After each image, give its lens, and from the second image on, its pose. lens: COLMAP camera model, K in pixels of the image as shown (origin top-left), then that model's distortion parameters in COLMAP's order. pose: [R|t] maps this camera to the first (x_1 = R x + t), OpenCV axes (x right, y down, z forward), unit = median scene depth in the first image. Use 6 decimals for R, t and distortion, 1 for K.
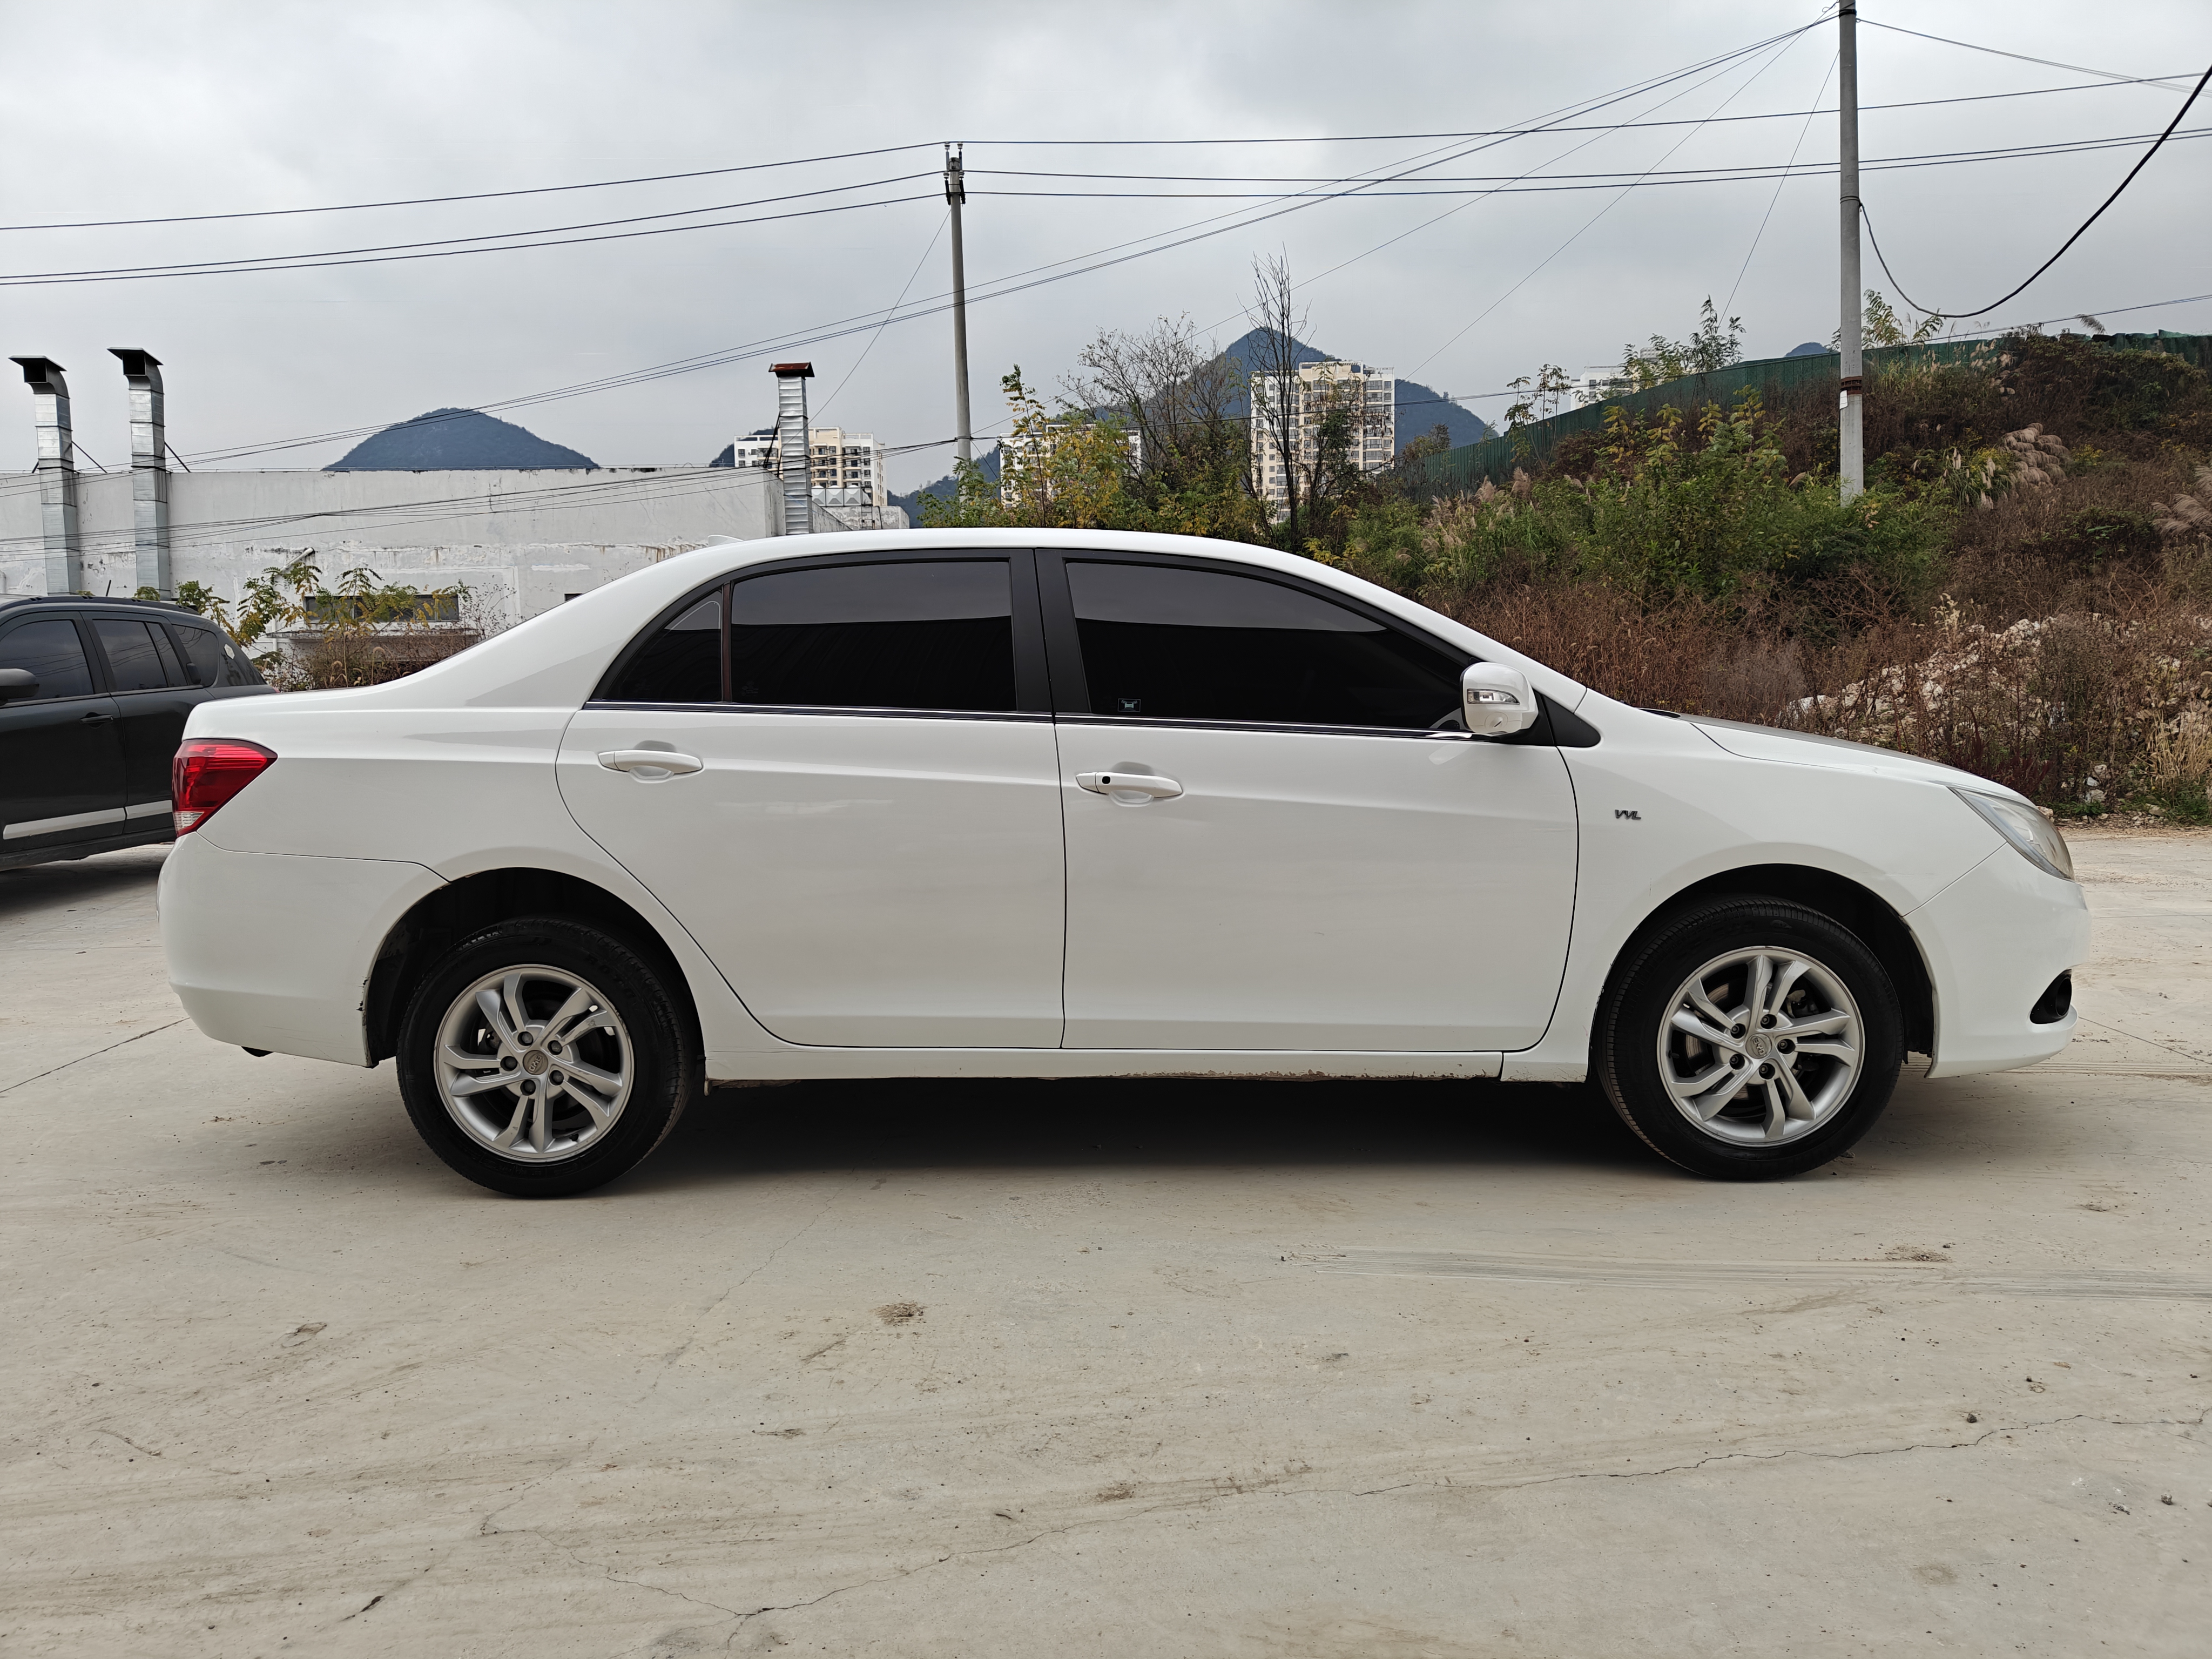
lens RADIAL K [[1623.7, 0, 1106.0], [0, 1623.7, 829.5], [0, 0, 1]] dist [0.023186, -0.003968]
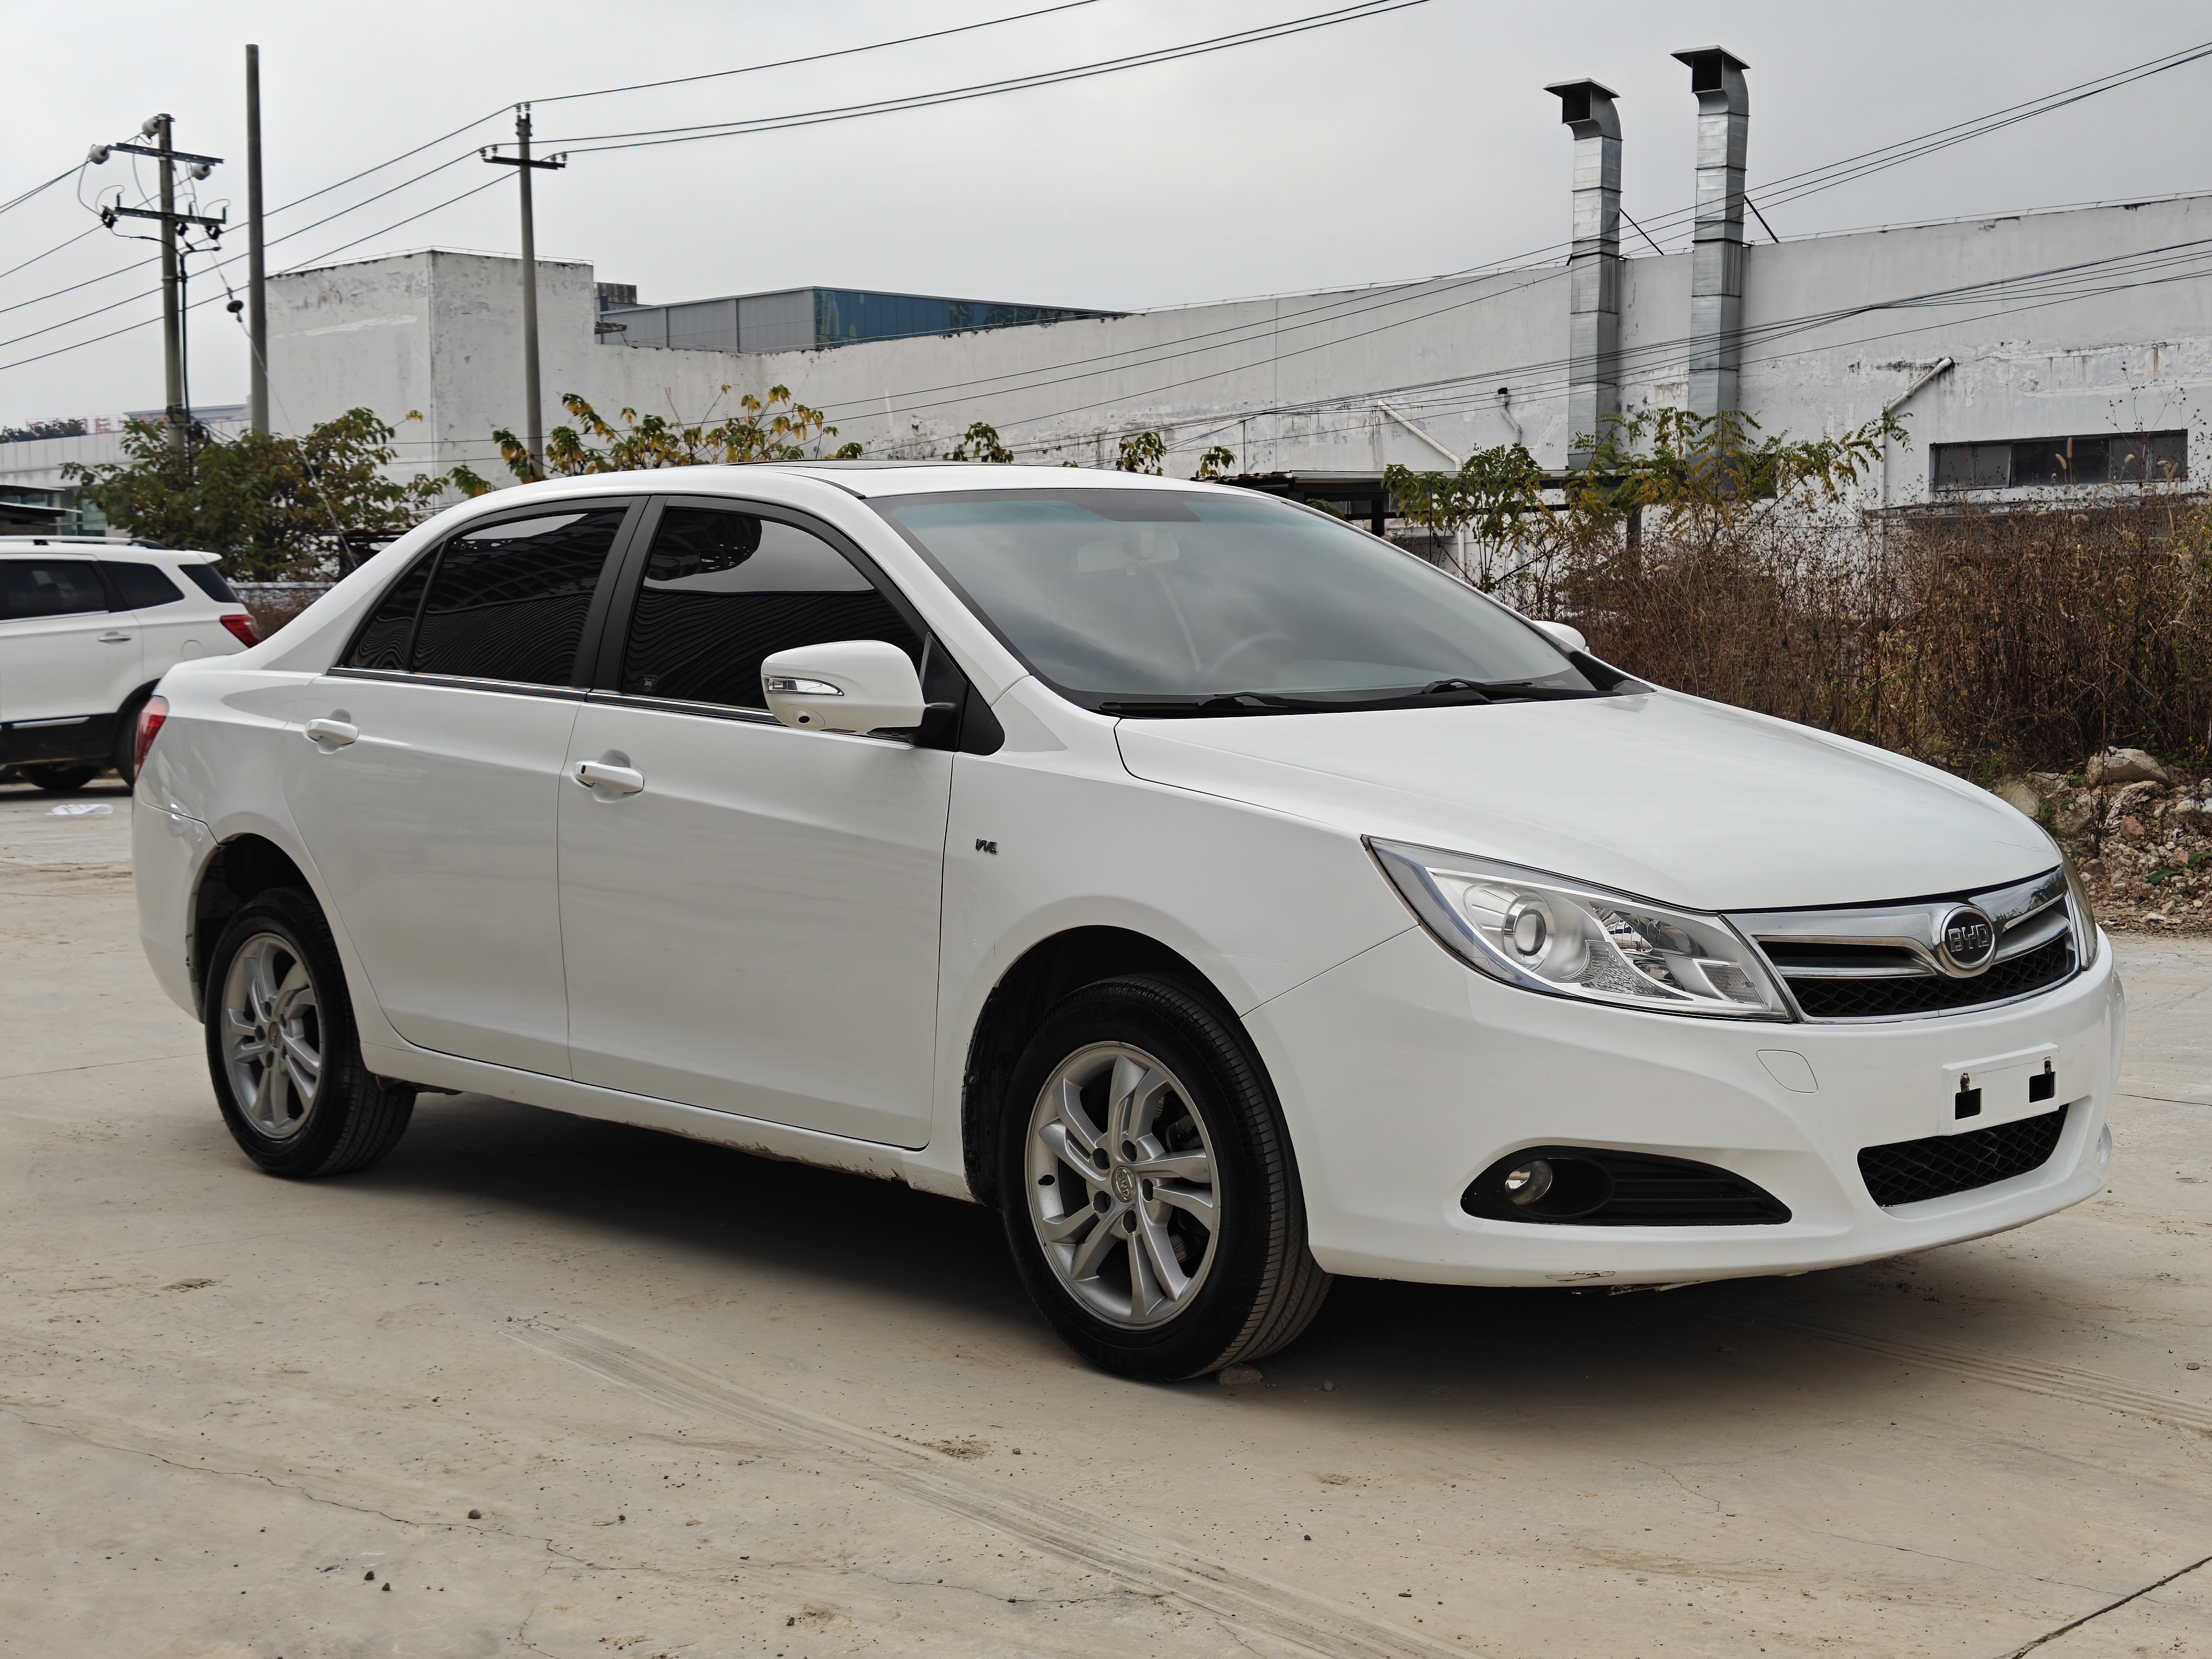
lens RADIAL K [[3392.6, 0, 1106.0], [0, 3392.6, 829.5], [0, 0, 1]] dist [0.038922, 0.023786]
pose [[0.666888, 0.054642, -0.743152, 0.214706], [-0.066757, 0.997679, 0.013451, -0.005860], [0.742162, 0.040640, 0.668987, -0.000109]]
